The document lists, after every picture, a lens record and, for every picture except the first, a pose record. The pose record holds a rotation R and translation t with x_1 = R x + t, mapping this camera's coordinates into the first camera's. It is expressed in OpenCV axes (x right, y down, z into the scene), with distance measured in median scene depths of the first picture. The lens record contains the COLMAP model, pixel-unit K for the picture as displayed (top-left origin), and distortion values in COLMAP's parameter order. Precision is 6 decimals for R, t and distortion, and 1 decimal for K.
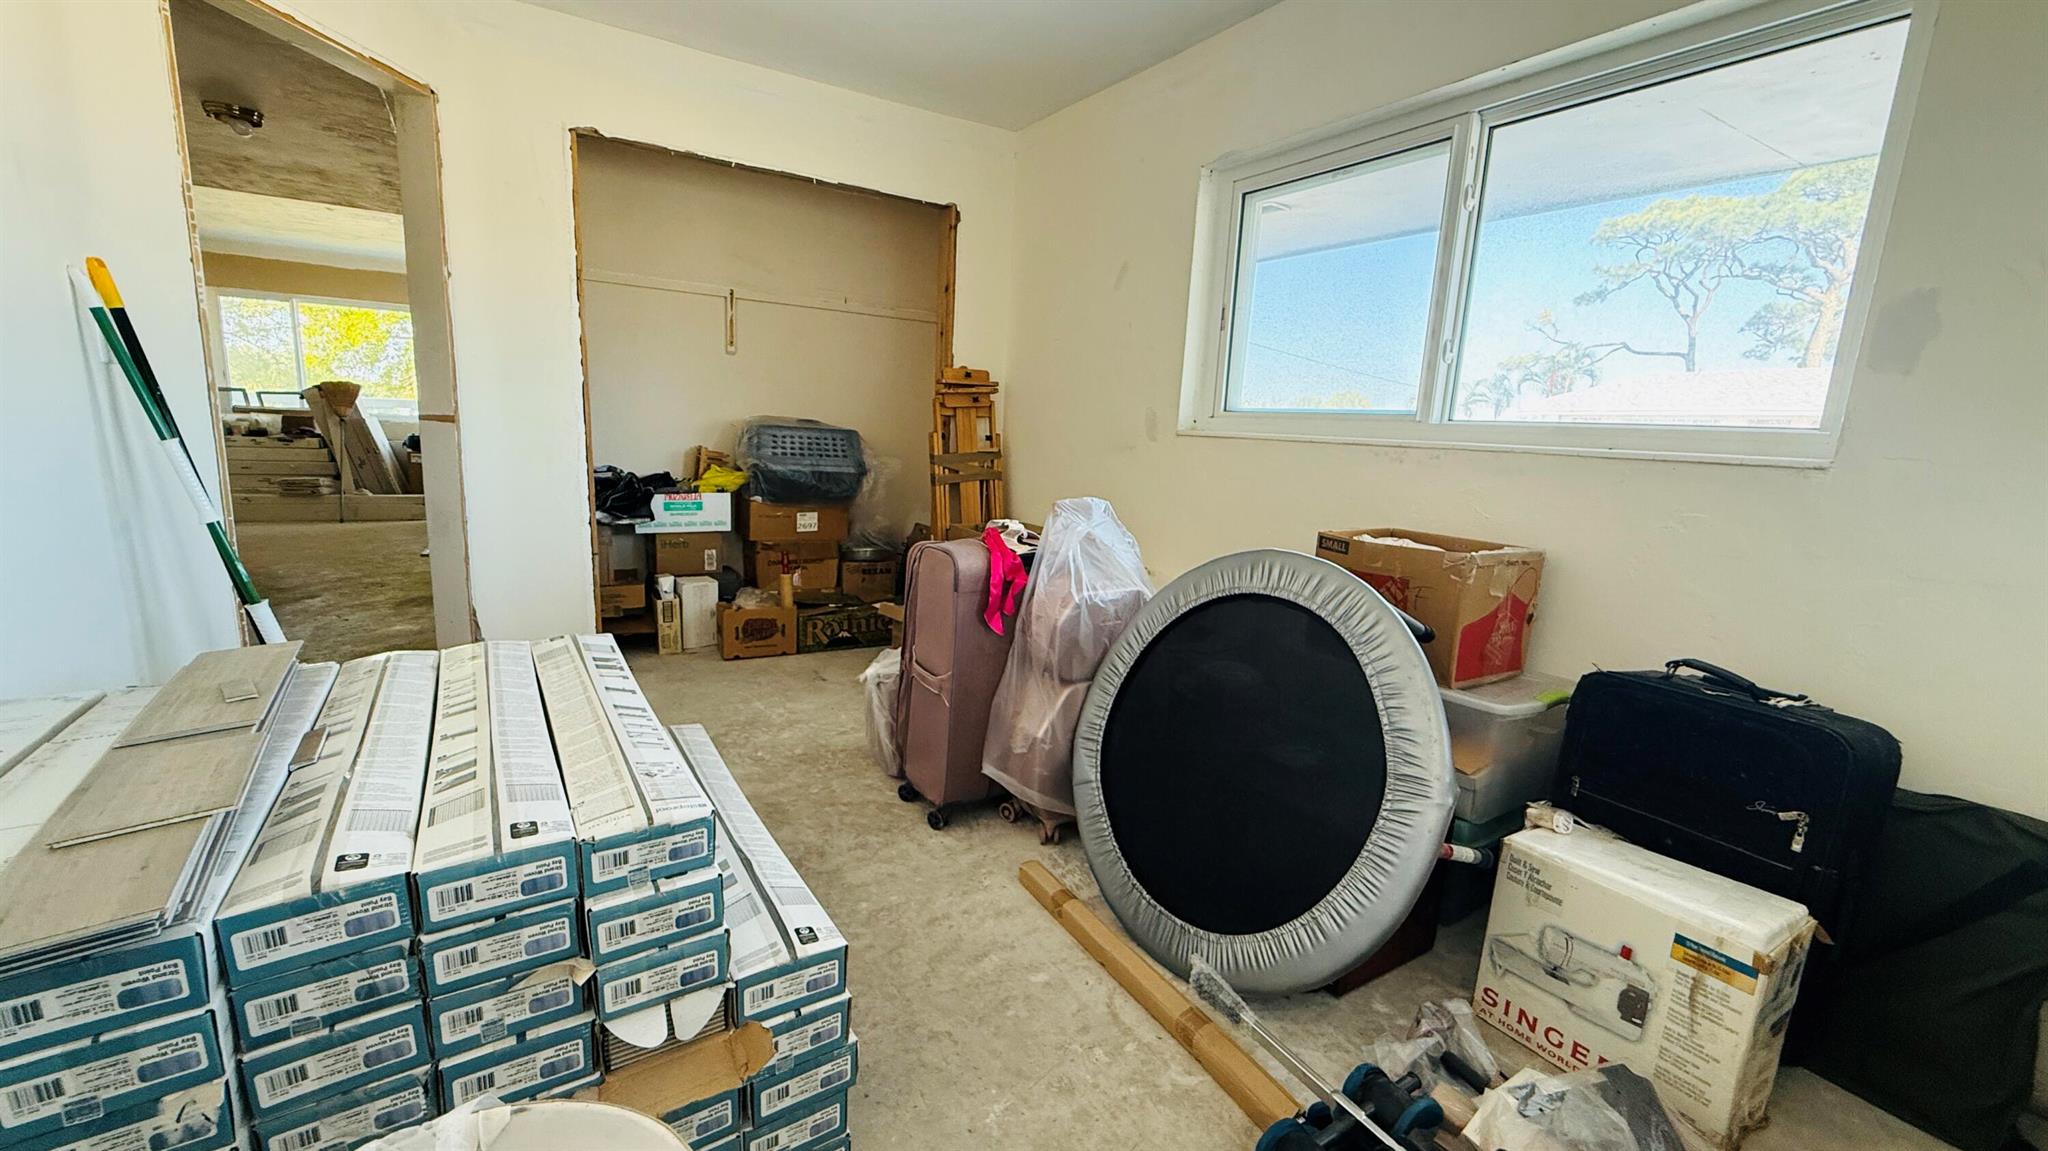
lens RADIAL K [[815.1, 0, 1025.0], [0, 815.1, 570.3], [0, 0, 1]] dist [-0.000631, -0.000344]
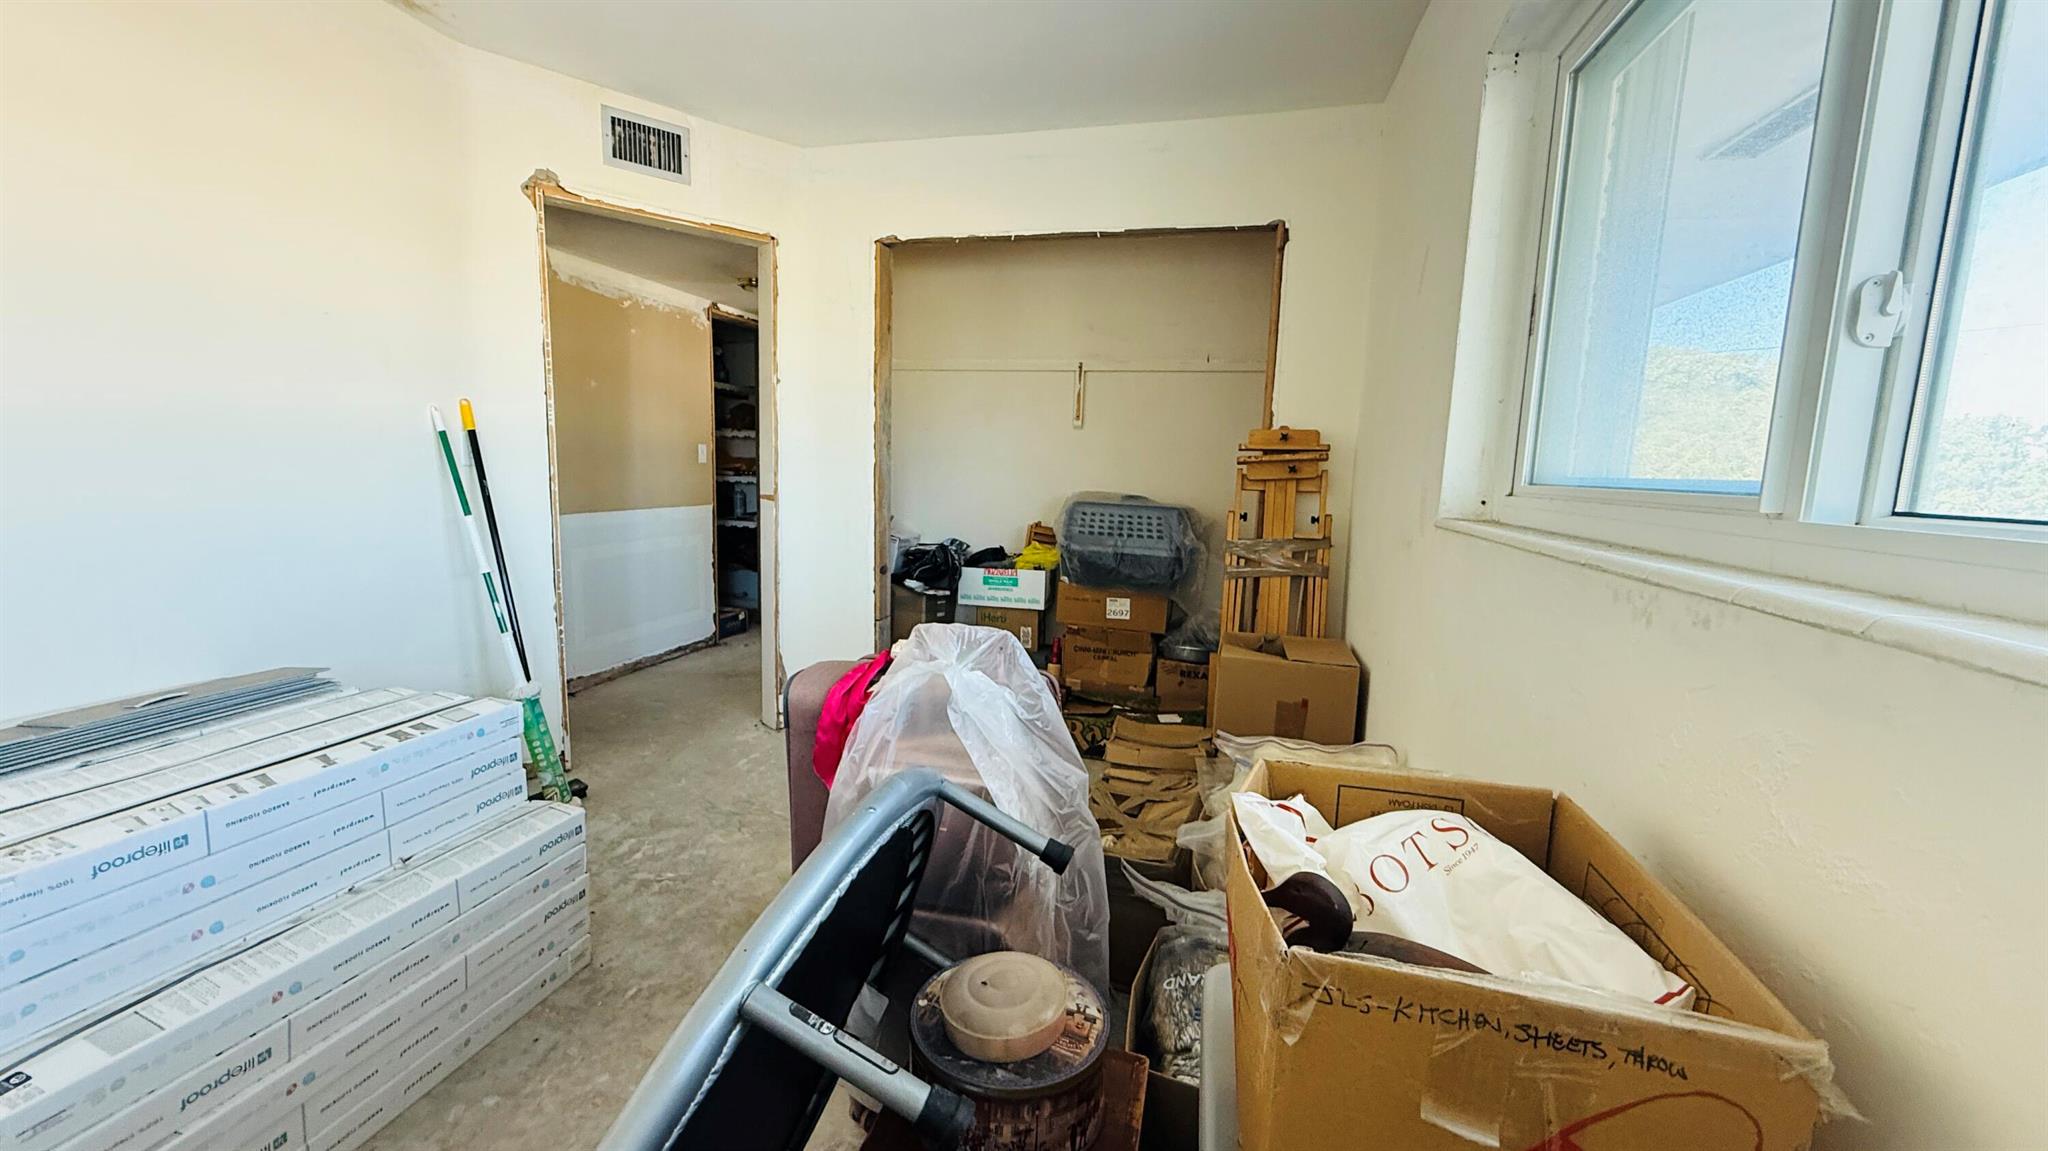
lens RADIAL K [[815.1, 0, 1026.4], [0, 815.1, 577.0], [0, 0, 1]] dist [-0.000631, -0.000344]
pose [[0.689809, 0.071063, -0.720495, 0.318382], [-0.123983, 0.992065, -0.020854, -0.065074], [0.713296, 0.103715, 0.693146, 0.315770]]
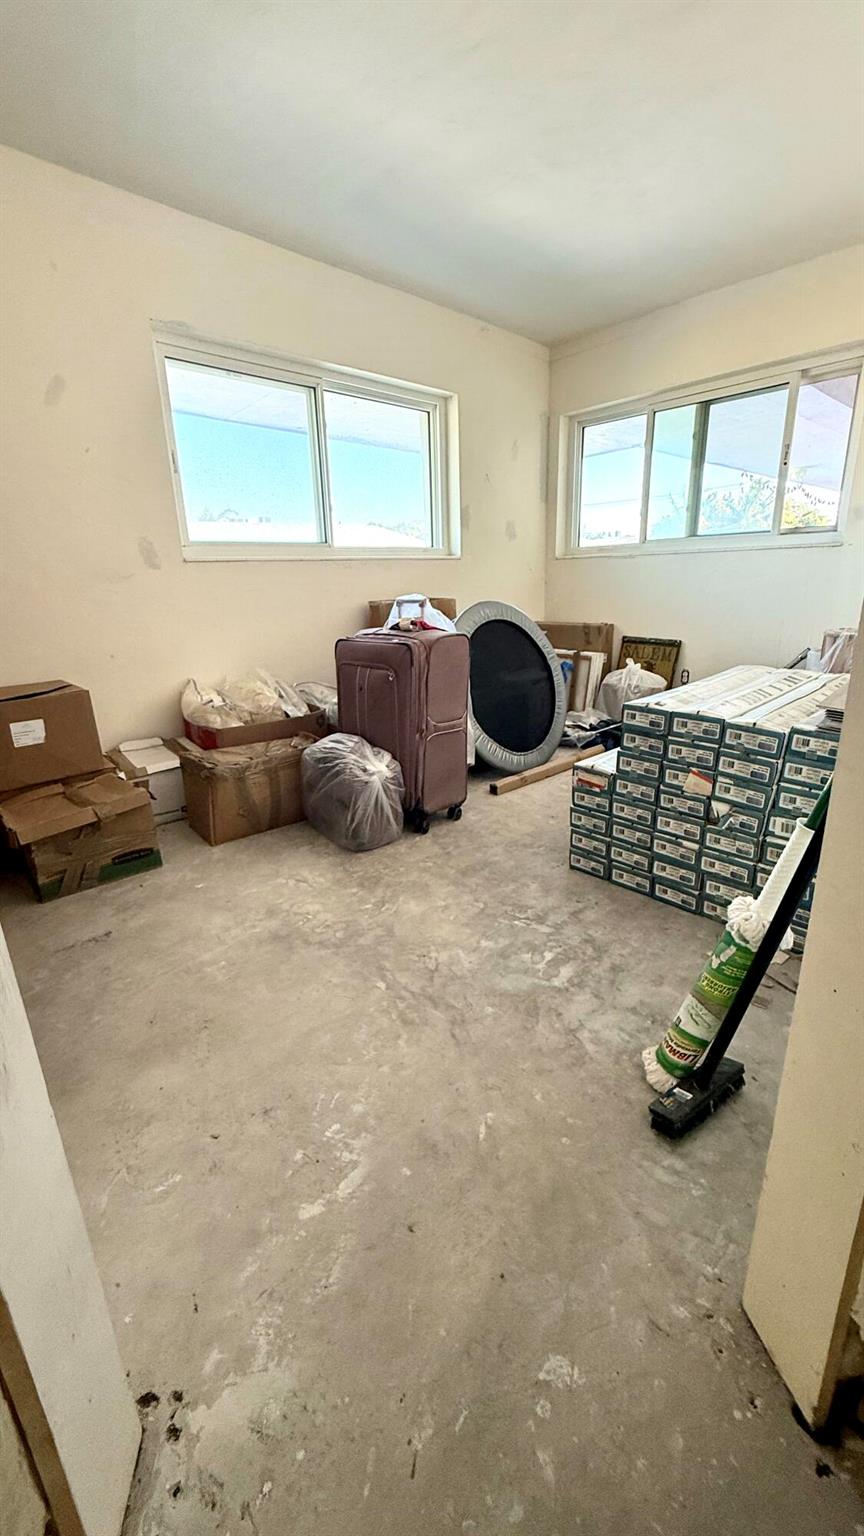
lens RADIAL K [[611.3, 0, 432.4], [0, 611.3, 767.0], [0, 0, 1]] dist [-0.000631, -0.000344]
pose [[-0.191878, -0.335772, 0.922193, -0.644203], [0.198287, 0.907011, 0.371501, -0.121532], [-0.961179, 0.254142, -0.107456, 0.645149]]
